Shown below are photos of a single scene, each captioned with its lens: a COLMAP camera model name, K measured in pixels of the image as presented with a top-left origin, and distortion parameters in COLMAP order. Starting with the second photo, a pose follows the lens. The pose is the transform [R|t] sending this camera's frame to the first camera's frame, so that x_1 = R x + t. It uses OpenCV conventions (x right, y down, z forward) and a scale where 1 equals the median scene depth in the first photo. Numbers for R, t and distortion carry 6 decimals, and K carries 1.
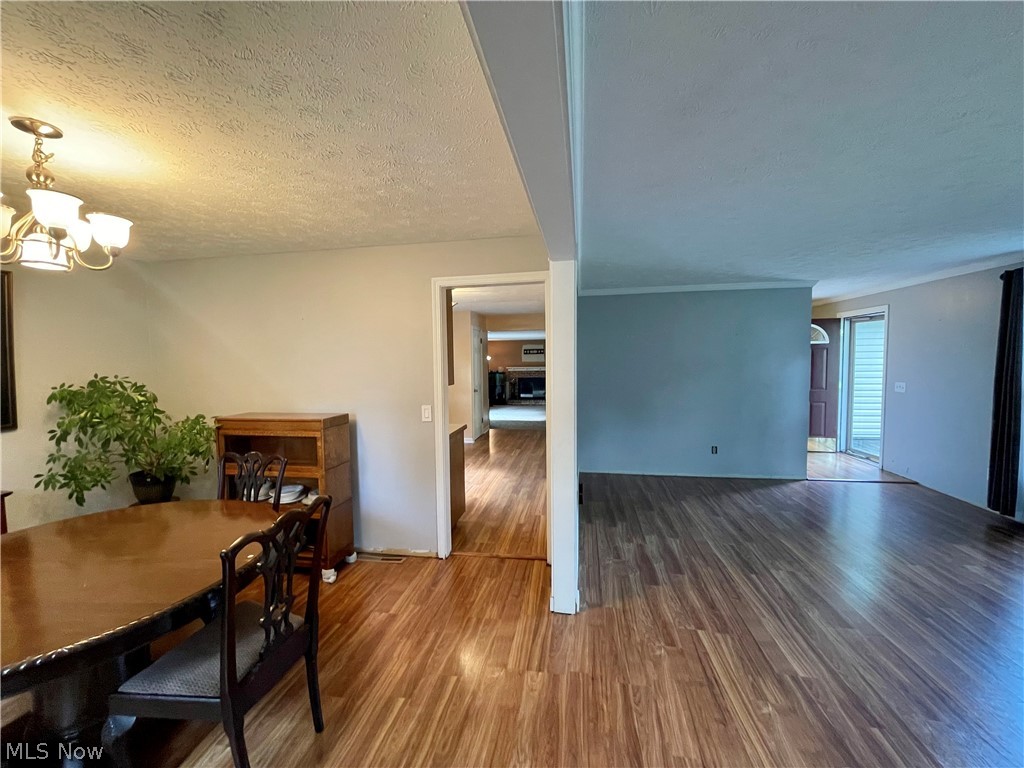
lens RADIAL K [[416.2, 0, 504.8], [0, 416.2, 383.4], [0, 0, 1]] dist [-0.002209, -0.000013]
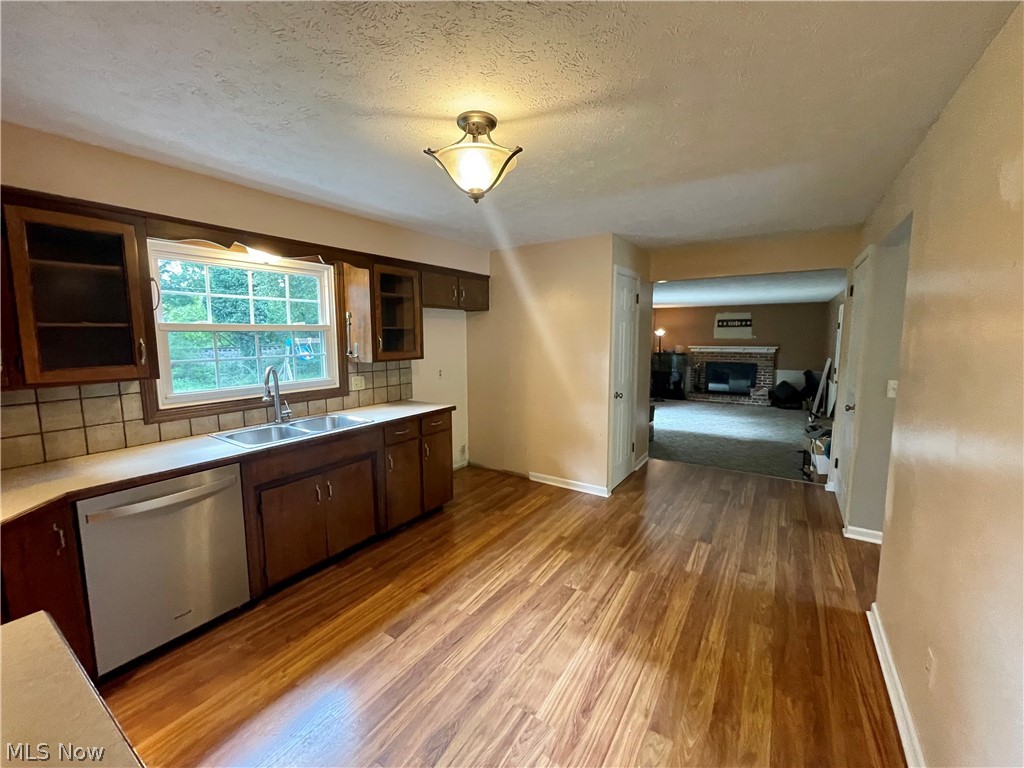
lens RADIAL K [[416.2, 0, 509.7], [0, 416.2, 379.4], [0, 0, 1]] dist [-0.002209, -0.000013]
pose [[0.919812, 0.046800, -0.389559, 0.005264], [-0.027604, 0.998119, 0.054731, -0.024981], [0.391387, -0.039589, 0.919374, 0.462589]]
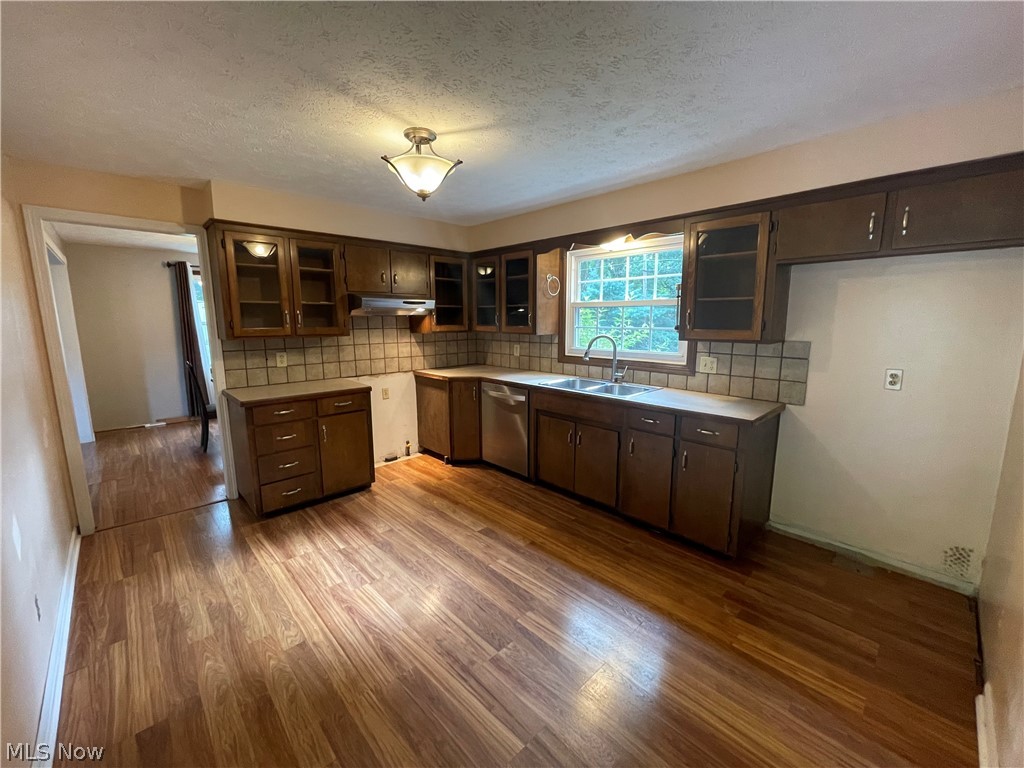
lens RADIAL K [[416.2, 0, 507.1], [0, 416.2, 378.2], [0, 0, 1]] dist [-0.002209, -0.000013]
pose [[-0.594057, 0.132928, -0.793364, 0.097229], [-0.040151, 0.980123, 0.194284, -0.046818], [0.803421, 0.147270, -0.576912, 0.873833]]
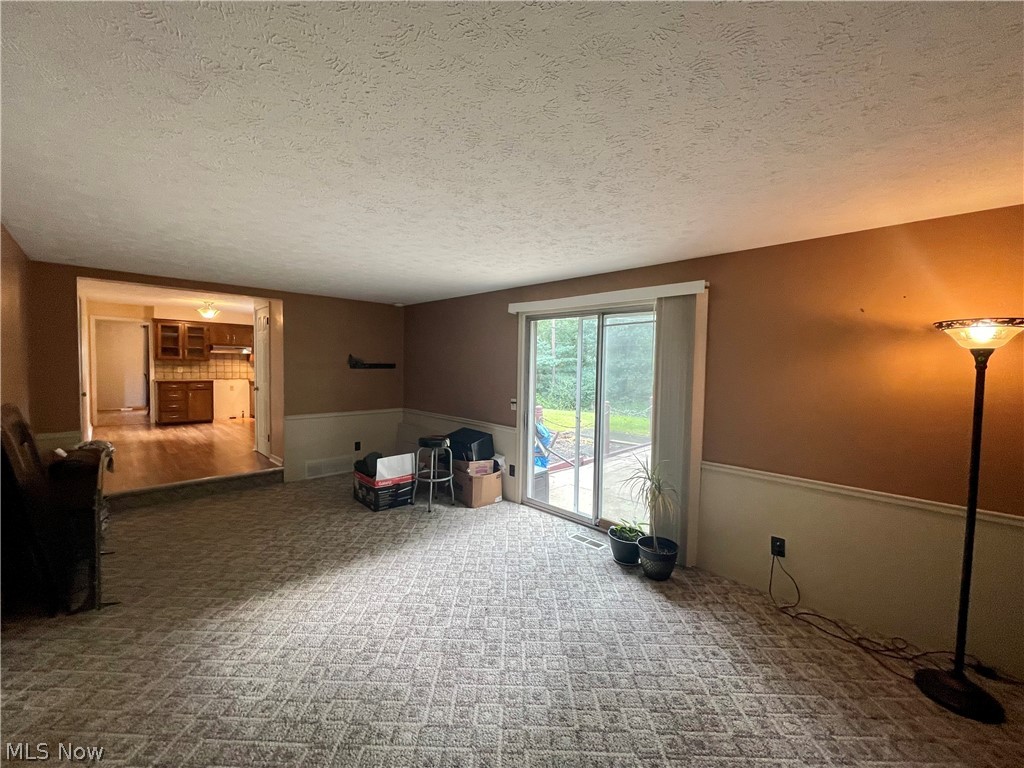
lens RADIAL K [[416.2, 0, 520.5], [0, 416.2, 378.9], [0, 0, 1]] dist [-0.002209, -0.000013]
pose [[-0.567786, 0.027810, -0.822707, 0.287073], [-0.063156, 0.995012, 0.077221, -0.089844], [0.820750, 0.095804, -0.563197, 1.809716]]
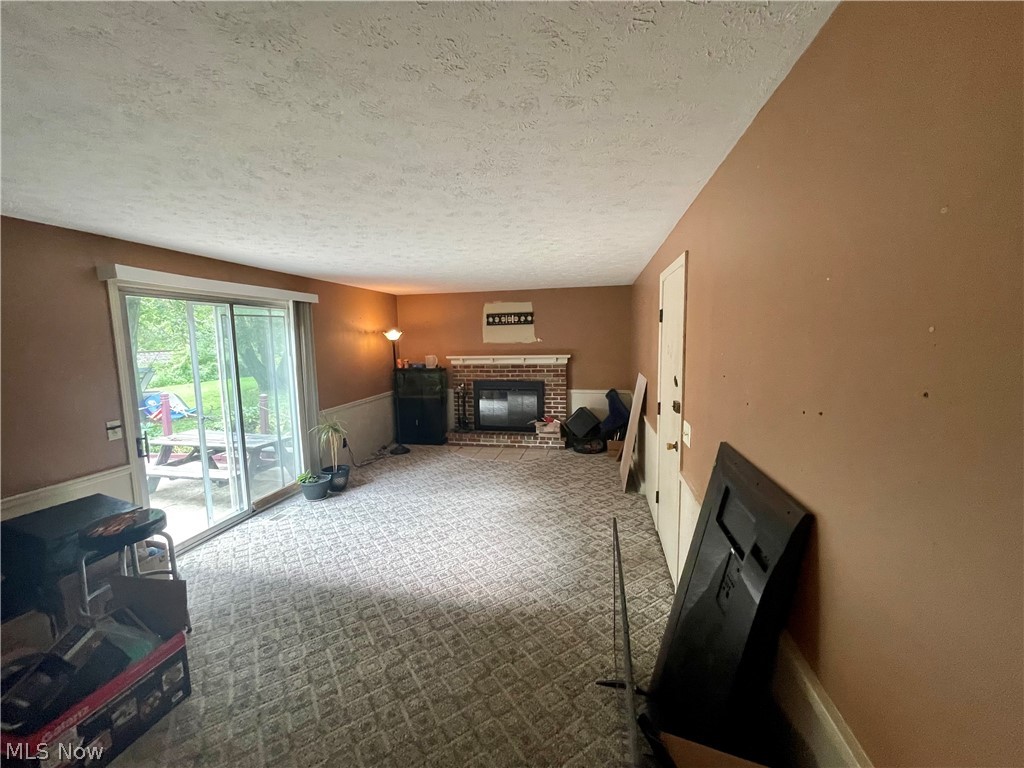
lens RADIAL K [[416.2, 0, 487.4], [0, 416.2, 380.2], [0, 0, 1]] dist [-0.002209, -0.000013]
pose [[0.997749, -0.004674, -0.066902, 0.143403], [0.007614, 0.999013, 0.043759, -0.062256], [0.066632, -0.044170, 0.996799, 1.090857]]
